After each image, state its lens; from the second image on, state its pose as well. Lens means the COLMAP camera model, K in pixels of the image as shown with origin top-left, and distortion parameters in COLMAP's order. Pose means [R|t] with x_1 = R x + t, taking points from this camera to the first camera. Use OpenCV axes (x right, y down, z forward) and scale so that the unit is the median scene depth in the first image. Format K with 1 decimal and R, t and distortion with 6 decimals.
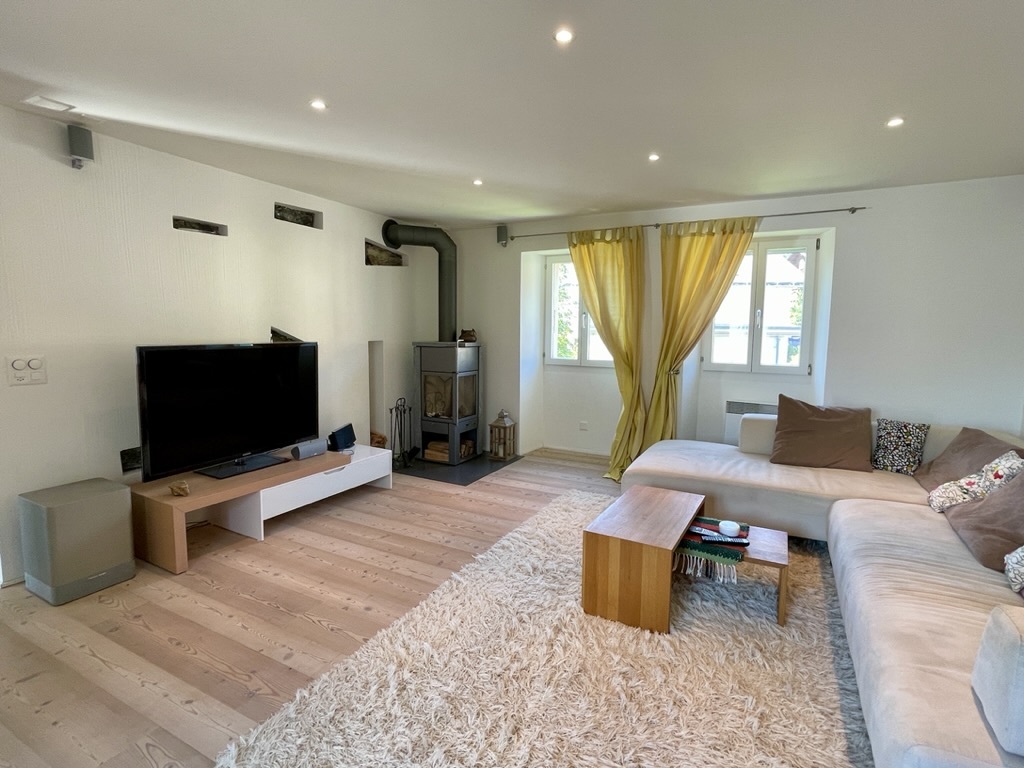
lens RADIAL K [[513.5, 0, 512.0], [0, 513.5, 384.0], [0, 0, 1]] dist [0.001433, 0.000116]
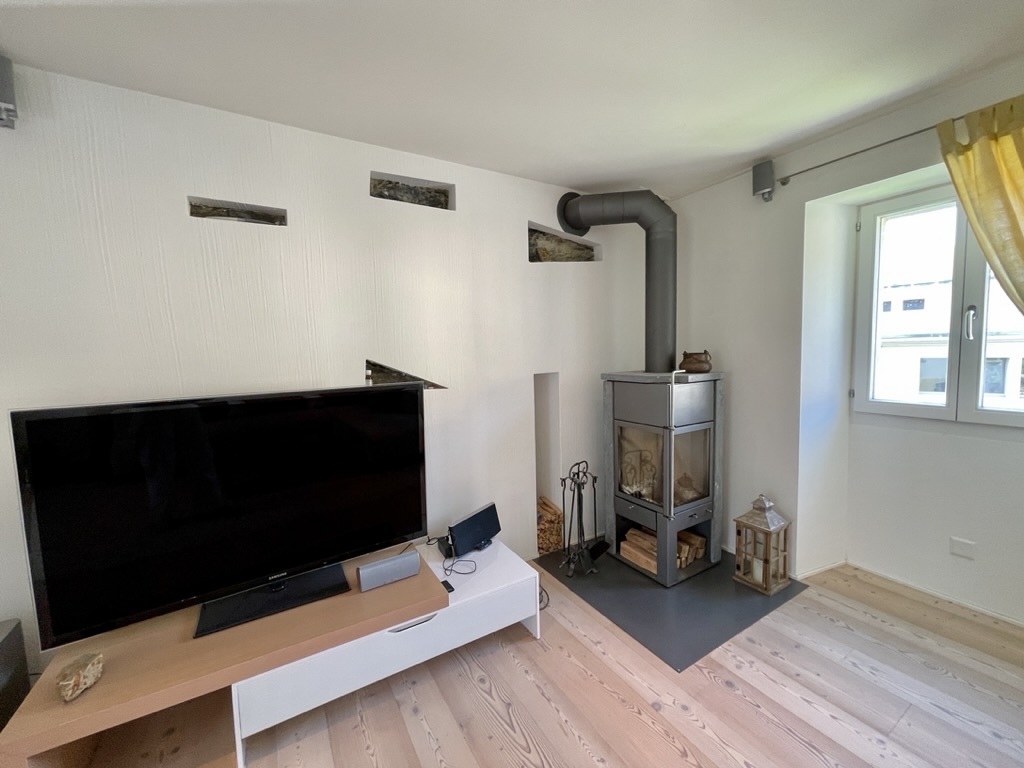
lens RADIAL K [[416.9, 0, 519.5], [0, 416.9, 382.6], [0, 0, 1]] dist [0.000686, 0.000642]
pose [[0.865475, 0.006039, -0.500917, -0.020486], [-0.017580, 0.999678, -0.018322, -0.059002], [0.500644, 0.024663, 0.865302, 0.491747]]
